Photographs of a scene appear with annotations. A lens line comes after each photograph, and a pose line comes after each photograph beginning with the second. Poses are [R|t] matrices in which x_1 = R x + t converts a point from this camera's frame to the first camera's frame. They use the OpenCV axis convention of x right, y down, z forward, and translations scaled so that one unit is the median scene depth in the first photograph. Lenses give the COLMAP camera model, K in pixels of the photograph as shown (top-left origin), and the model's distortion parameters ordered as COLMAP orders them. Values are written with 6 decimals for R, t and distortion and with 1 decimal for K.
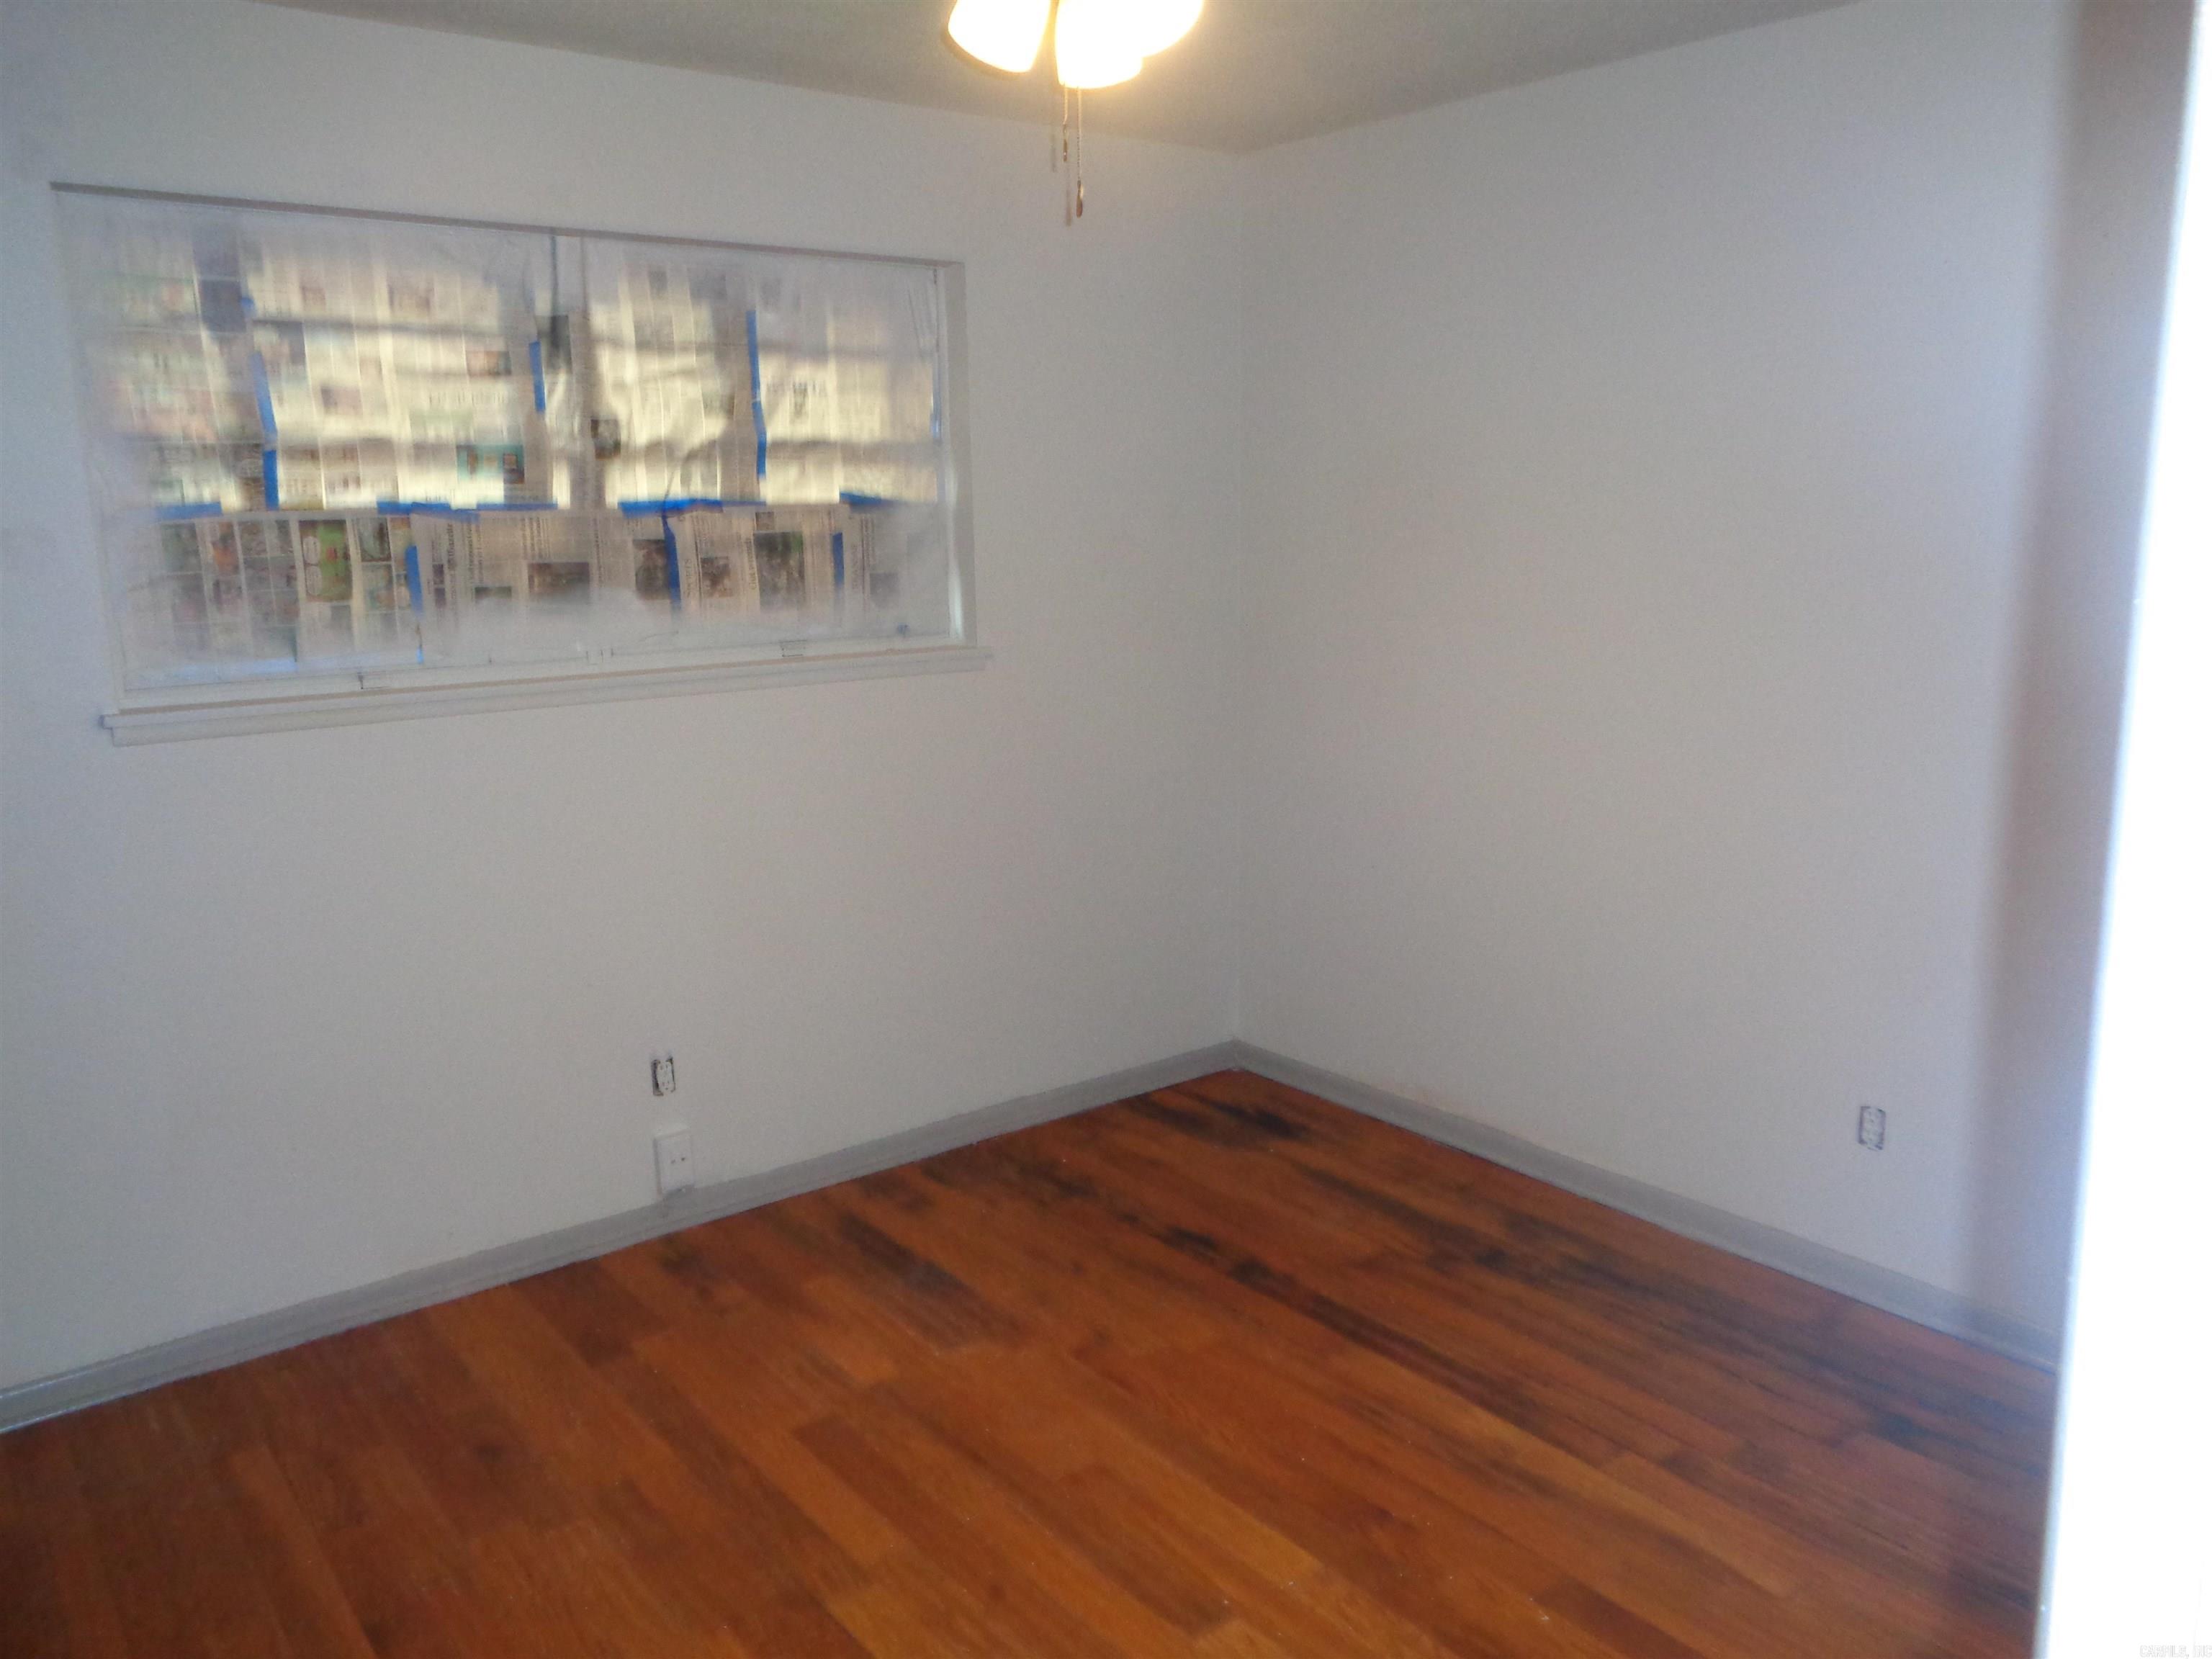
lens RADIAL K [[1656.6, 0, 1106.0], [0, 1656.6, 829.5], [0, 0, 1]] dist [0.002583, -0.005611]
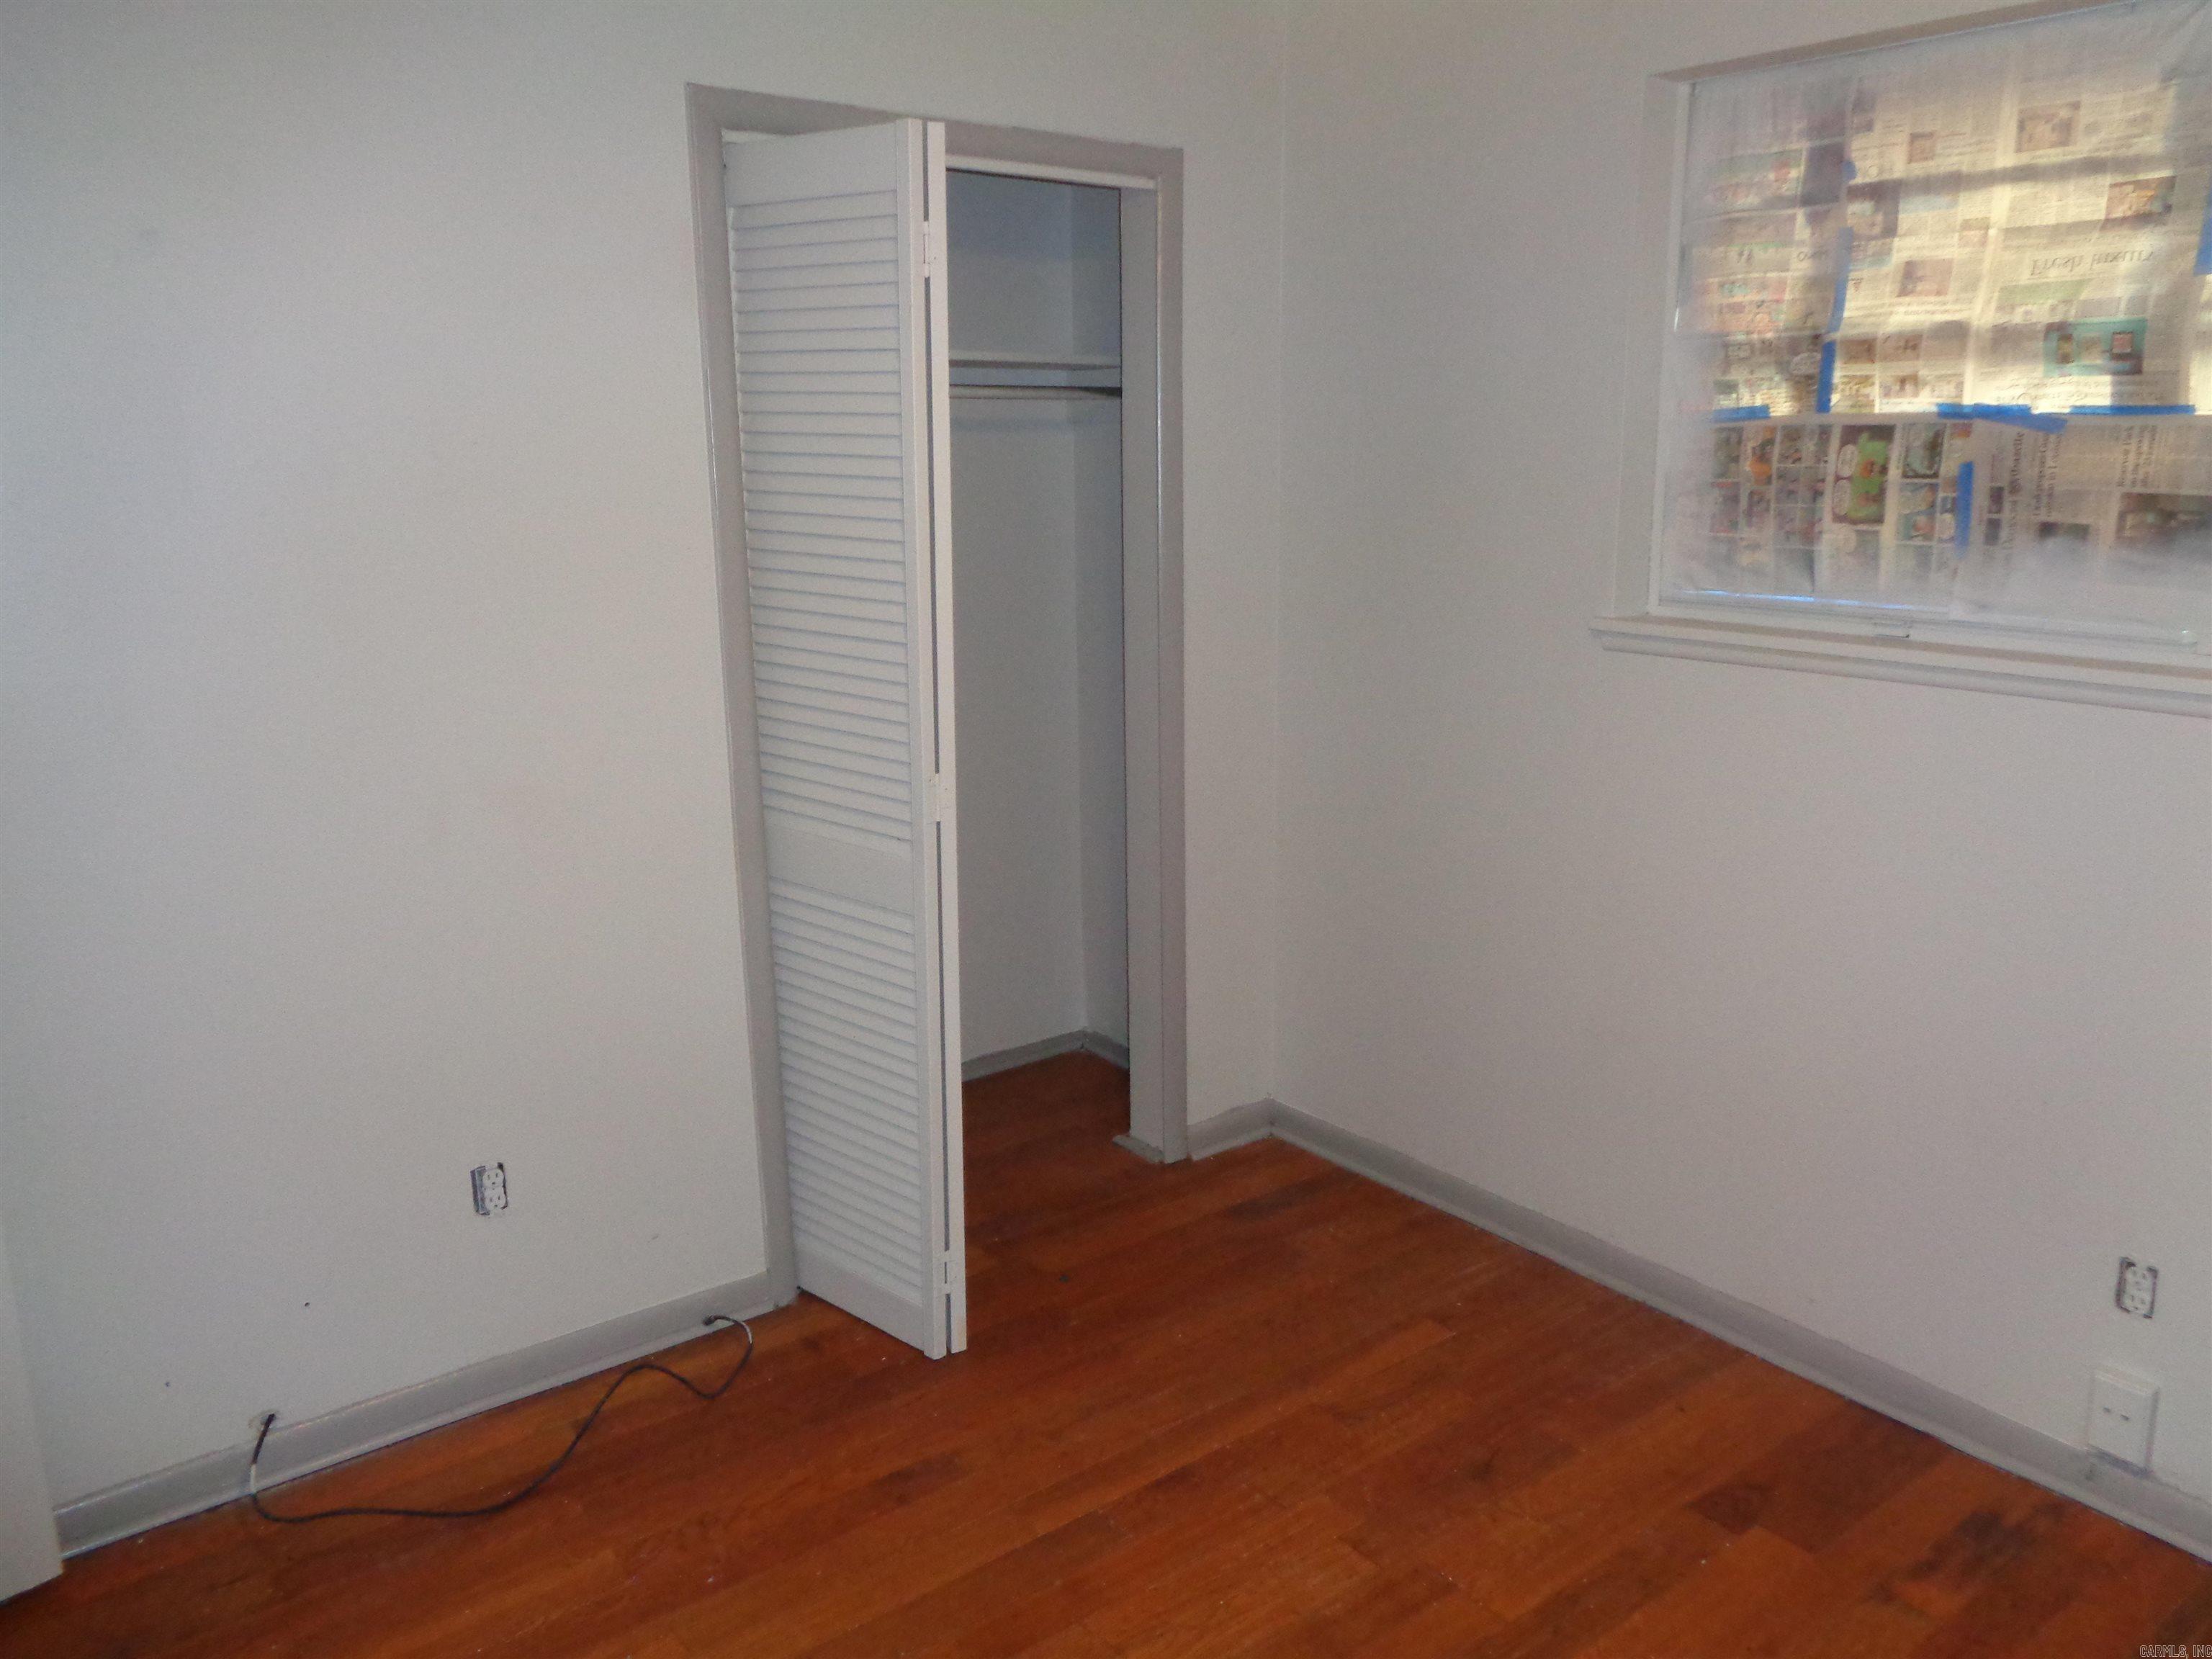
lens RADIAL K [[1642.5, 0, 1106.8], [0, 1642.5, 781.9], [0, 0, 1]] dist [0.000492, -0.001814]
pose [[0.015775, 0.223166, -0.974653, 0.364323], [-0.197704, 0.956225, 0.215747, -0.118080], [0.980135, 0.189289, 0.059205, 0.607554]]
